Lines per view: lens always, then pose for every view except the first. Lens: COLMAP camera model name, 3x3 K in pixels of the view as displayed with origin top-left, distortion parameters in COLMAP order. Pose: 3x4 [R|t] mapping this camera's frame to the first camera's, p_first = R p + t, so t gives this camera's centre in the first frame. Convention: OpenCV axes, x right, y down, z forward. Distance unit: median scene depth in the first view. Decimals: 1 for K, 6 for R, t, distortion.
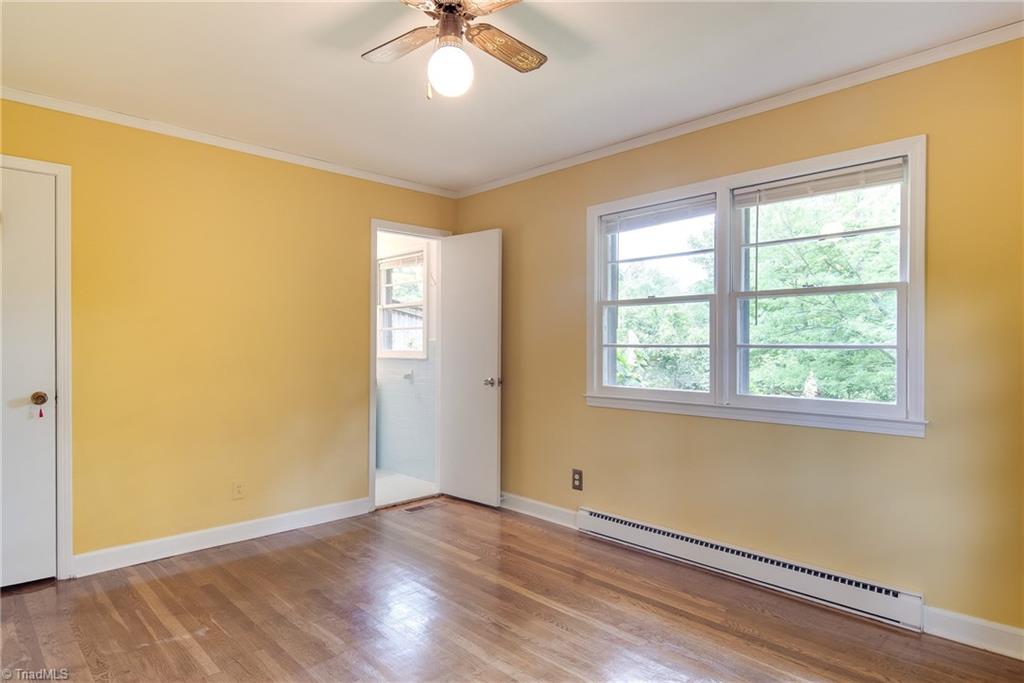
lens RADIAL K [[583.5, 0, 511.3], [0, 583.5, 350.3], [0, 0, 1]] dist [-0.014176, -0.001366]
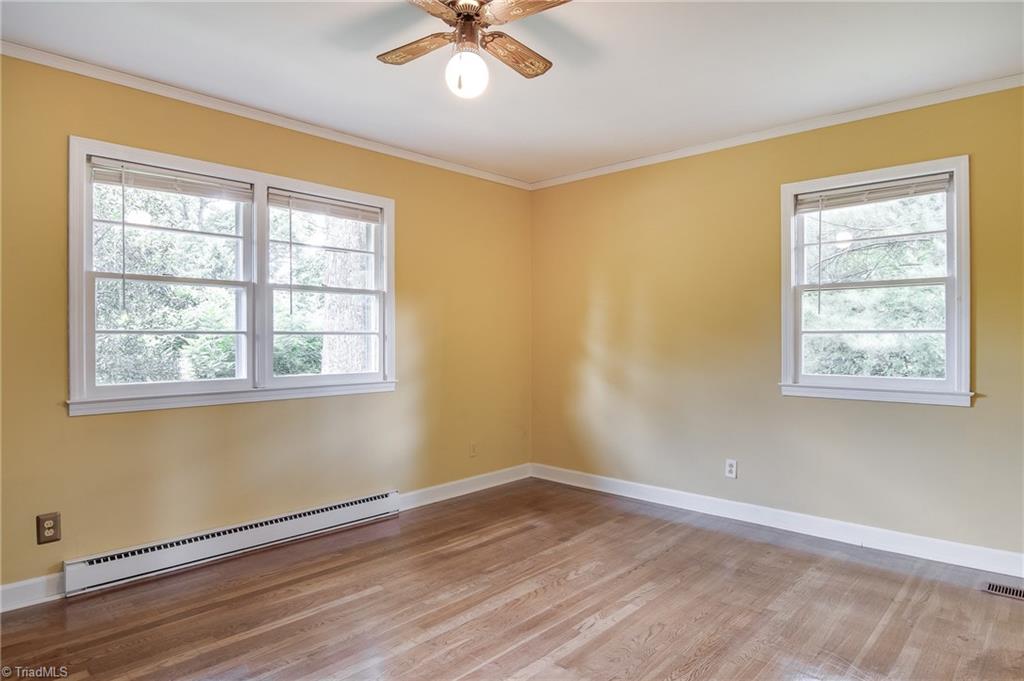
lens RADIAL K [[583.5, 0, 511.3], [0, 583.5, 349.3], [0, 0, 1]] dist [-0.014176, -0.001366]
pose [[-0.046220, -0.020412, 0.998723, -0.776894], [0.010537, 0.999726, 0.020920, 0.005710], [-0.998876, 0.011490, -0.045992, 0.652266]]
